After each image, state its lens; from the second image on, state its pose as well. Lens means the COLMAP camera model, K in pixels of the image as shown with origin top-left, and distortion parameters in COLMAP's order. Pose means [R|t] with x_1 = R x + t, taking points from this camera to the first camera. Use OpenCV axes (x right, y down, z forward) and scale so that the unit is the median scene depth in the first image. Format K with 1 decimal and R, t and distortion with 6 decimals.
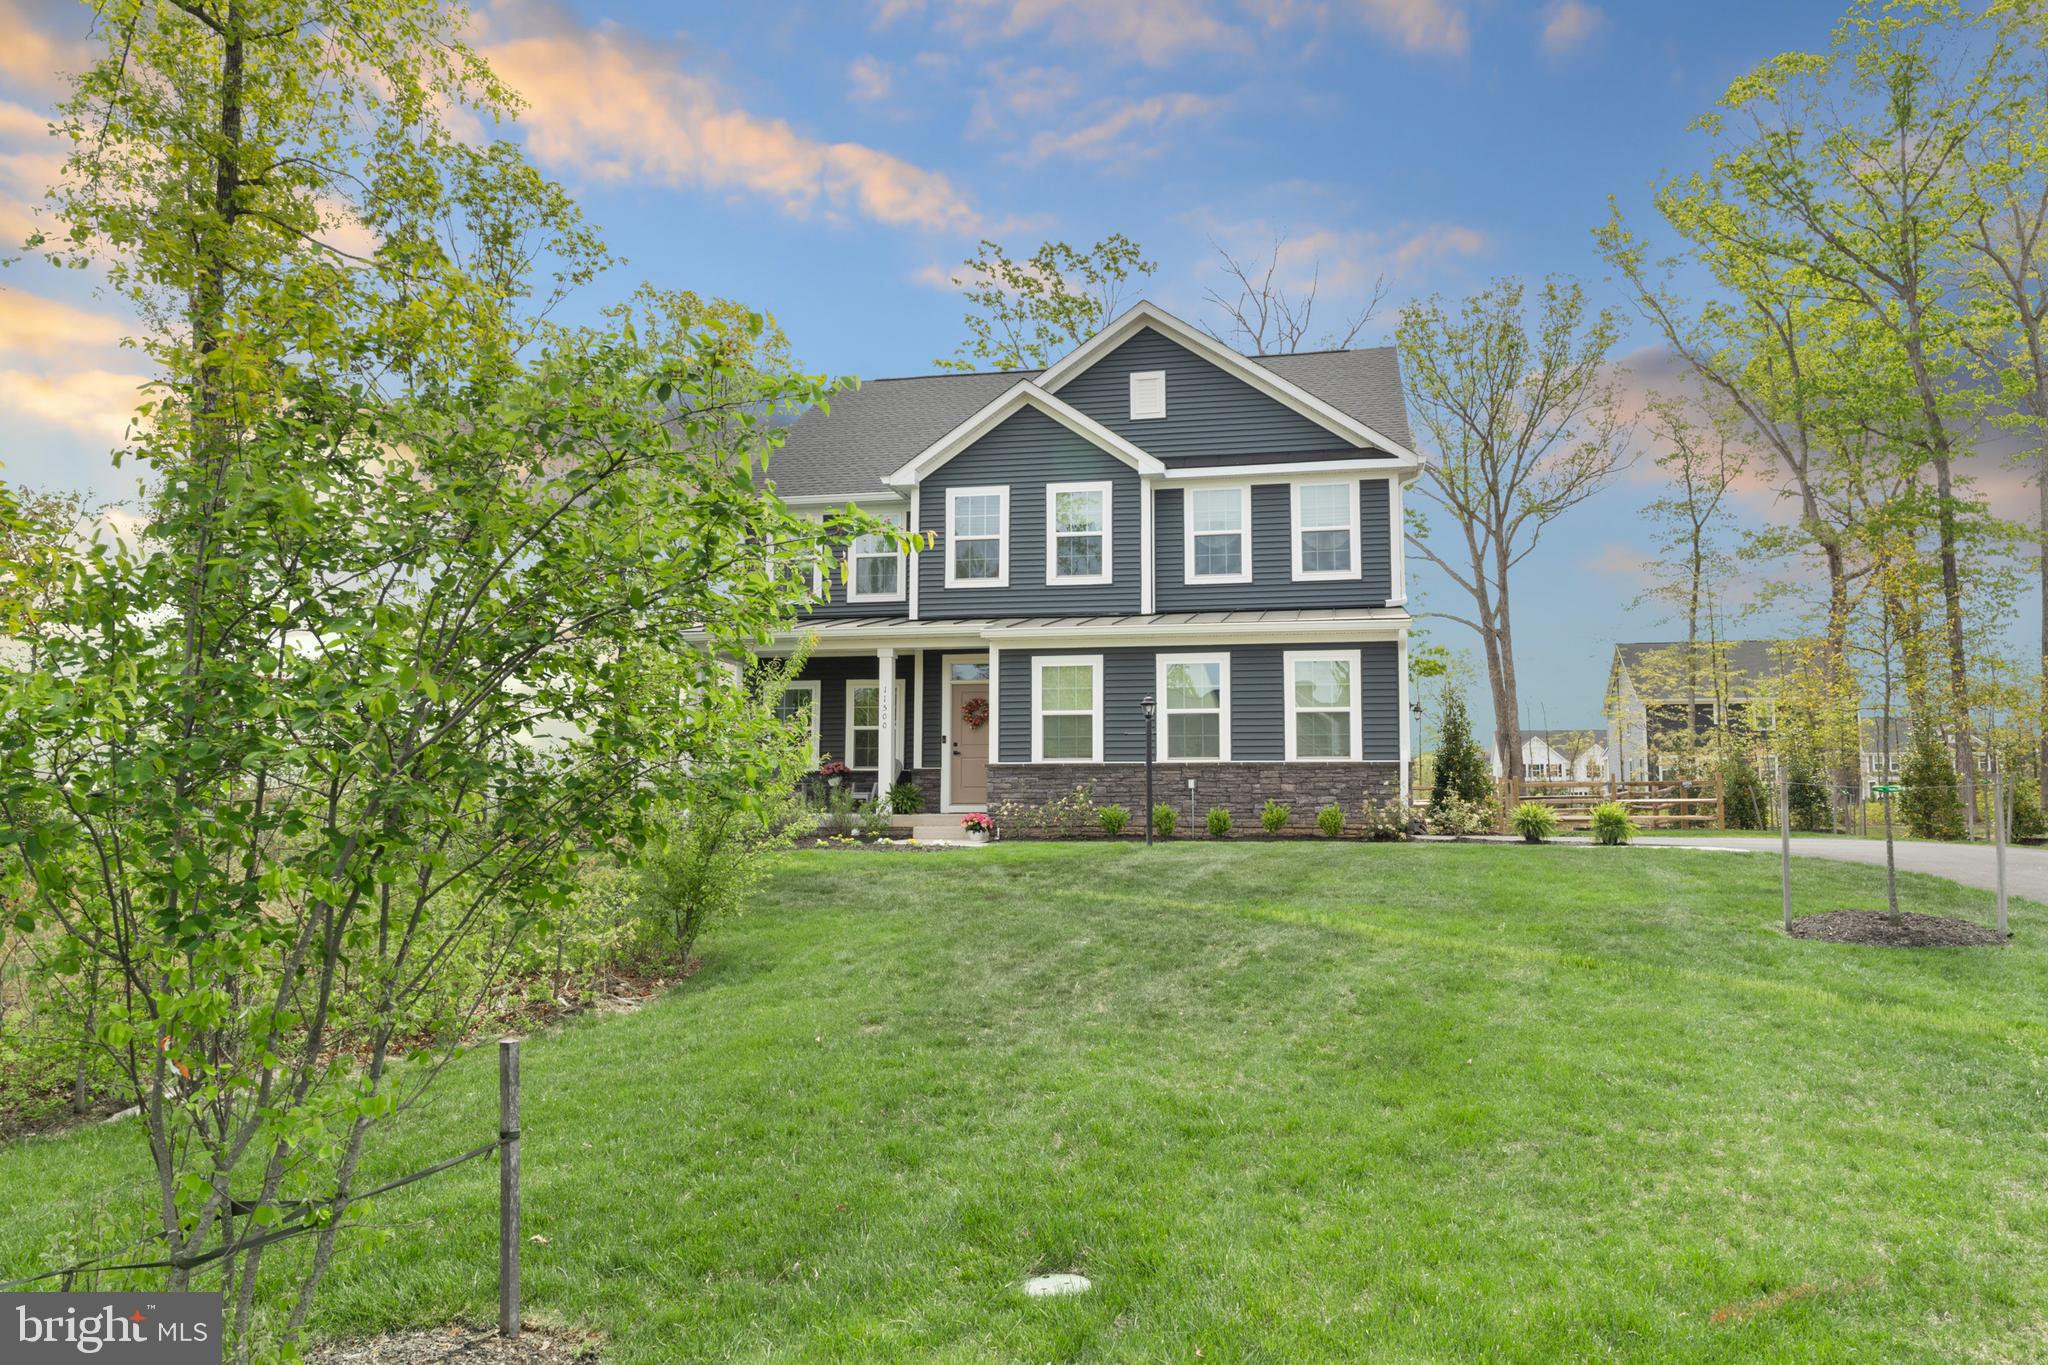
lens RADIAL K [[1436.7, 0, 1024.0], [0, 1436.7, 682.5], [0, 0, 1]] dist [0.000143, 0.000456]
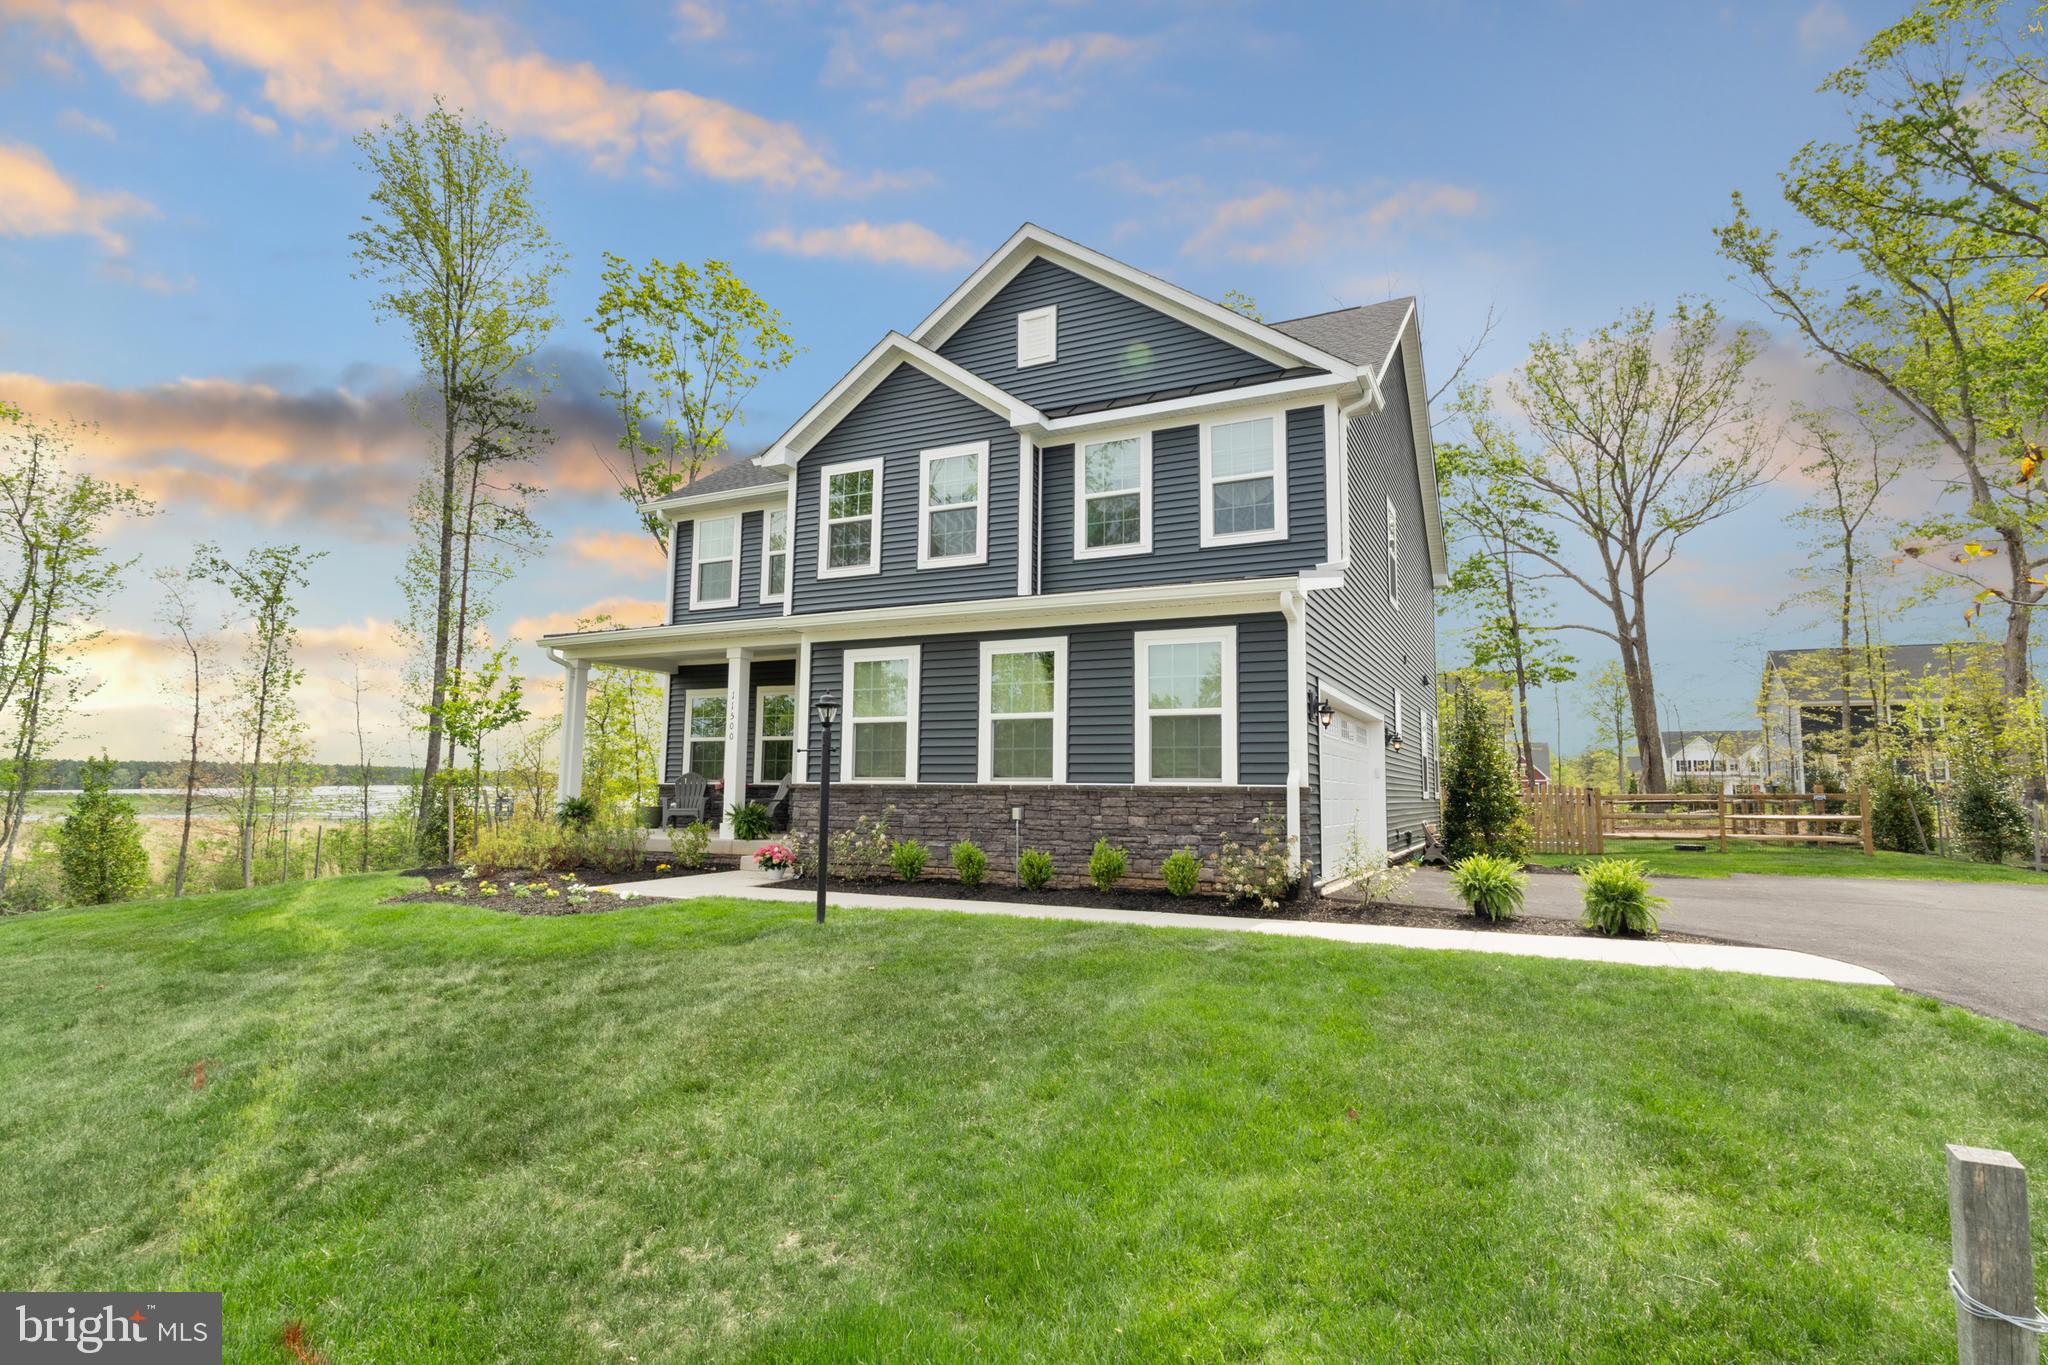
lens RADIAL K [[1028.3, 0, 1029.4], [0, 1028.3, 687.5], [0, 0, 1]] dist [-0.003189, 0.000105]
pose [[0.969632, -0.017580, -0.243937, 0.225082], [0.014575, 0.999794, -0.014118, 0.011285], [0.244135, 0.010134, 0.969688, 0.426912]]
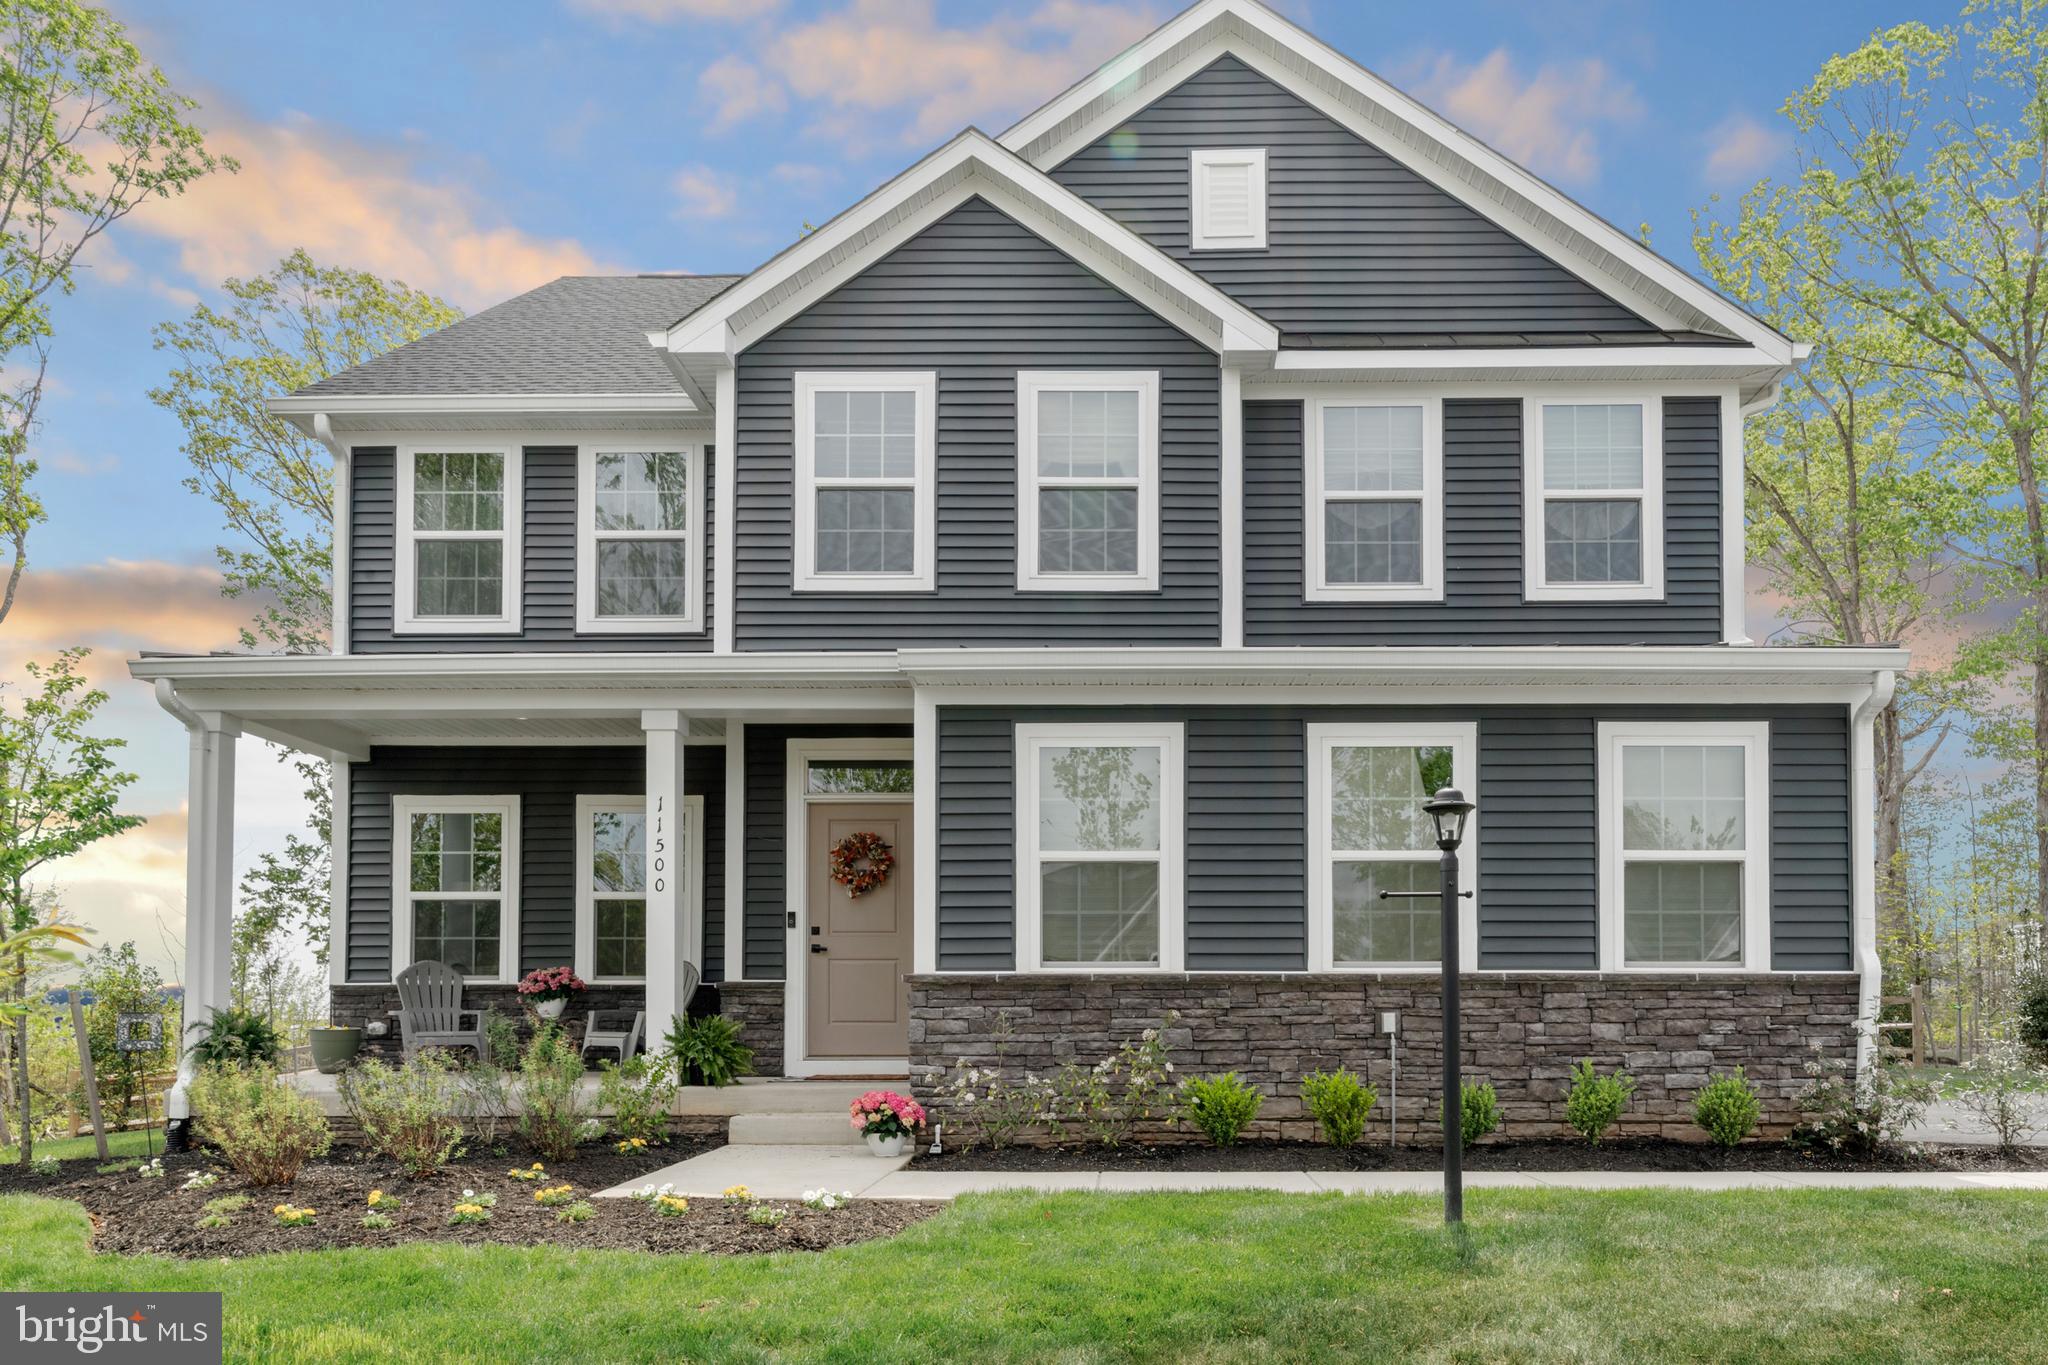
lens RADIAL K [[1512.6, 0, 1115.1], [0, 1512.6, 992.4], [0, 0, 1]] dist [-0.001980, 0.004508]
pose [[0.981133, 0.000298, 0.193334, -0.047919], [-0.015000, 0.997102, 0.074585, 0.025150], [-0.192751, -0.076078, 0.978294, 0.501115]]
